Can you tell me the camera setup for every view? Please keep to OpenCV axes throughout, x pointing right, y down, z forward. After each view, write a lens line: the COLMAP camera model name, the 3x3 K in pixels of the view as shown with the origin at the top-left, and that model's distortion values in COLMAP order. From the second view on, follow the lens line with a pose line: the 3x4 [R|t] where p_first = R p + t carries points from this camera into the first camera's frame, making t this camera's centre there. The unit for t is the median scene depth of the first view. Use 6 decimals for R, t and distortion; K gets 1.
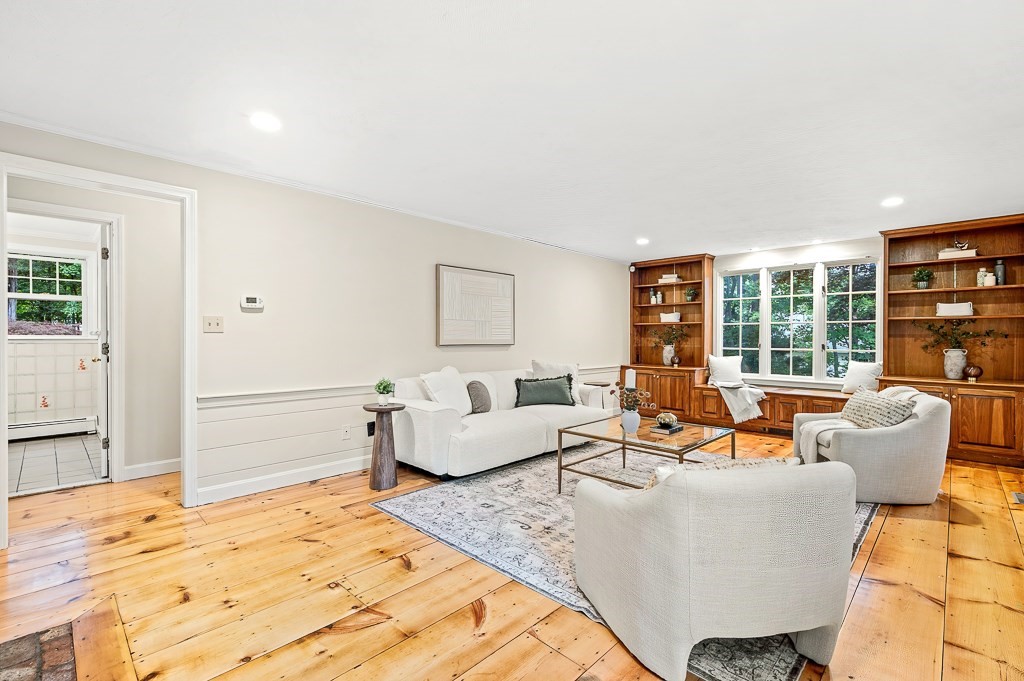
lens RADIAL K [[456.1, 0, 512.0], [0, 456.1, 340.5], [0, 0, 1]] dist [-0.000584, 0.000102]
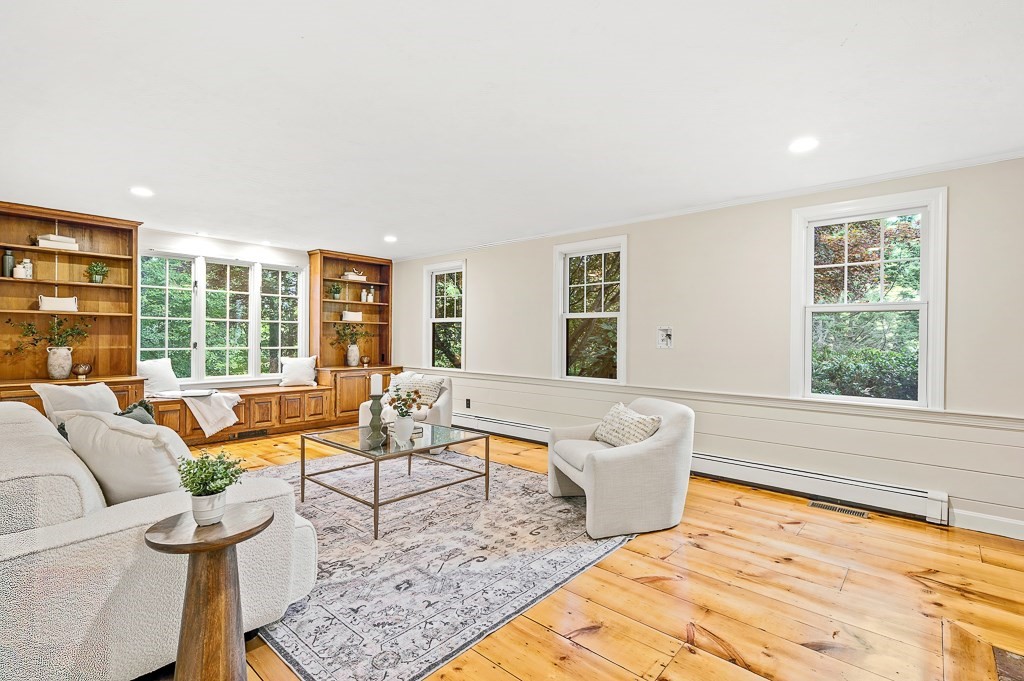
lens RADIAL K [[475.0, 0, 515.7], [0, 475.0, 338.8], [0, 0, 1]] dist [0.001348, 0.000069]
pose [[-0.052478, -0.005885, 0.998605, -0.438574], [-0.002344, 0.999981, 0.005769, -0.007883], [-0.998619, -0.002038, -0.052491, 0.491700]]
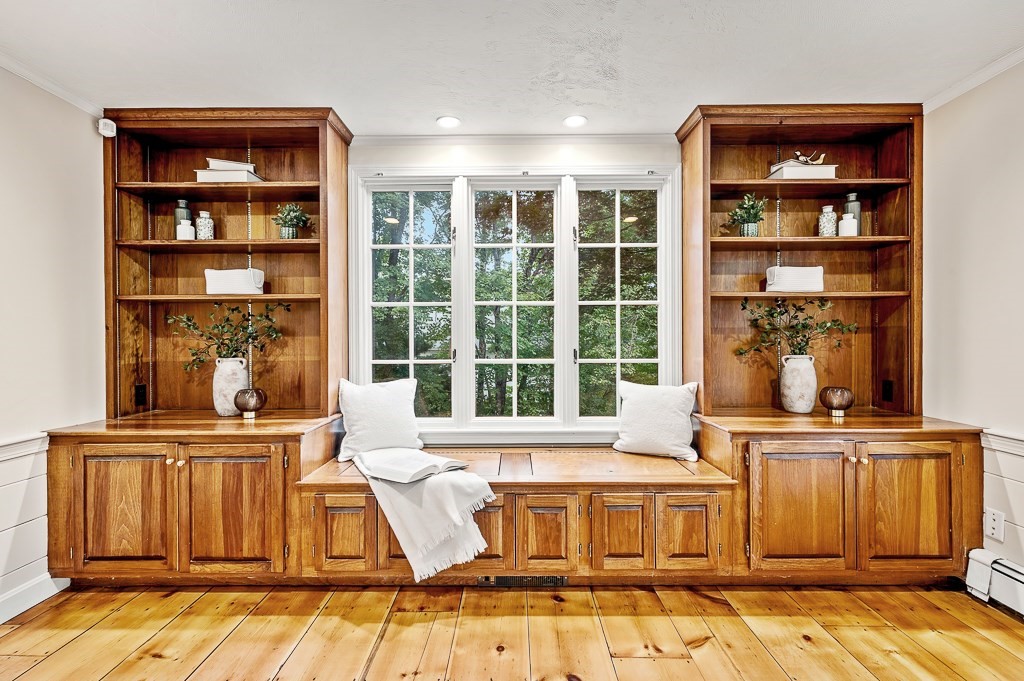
lens RADIAL K [[456.1, 0, 512.0], [0, 456.1, 340.5], [0, 0, 1]] dist [-0.000584, 0.000102]
pose [[0.718940, -0.010671, 0.694990, 0.312706], [0.011275, 0.999930, 0.003689, -0.003267], [-0.694980, 0.005184, 0.719010, 0.724086]]
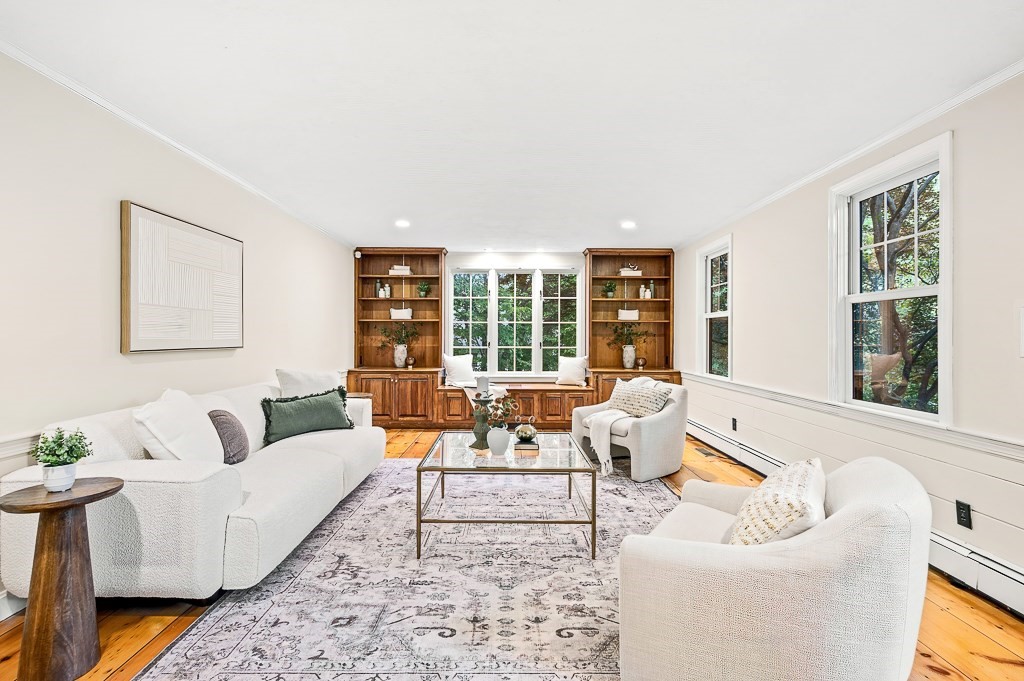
lens RADIAL K [[471.8, 0, 513.2], [0, 471.8, 336.4], [0, 0, 1]] dist [-0.000629, 0.000007]
pose [[0.710779, -0.000408, 0.703415, -0.186416], [0.003094, 0.999992, -0.002547, -0.003699], [-0.703408, 0.003987, 0.710775, 0.229927]]
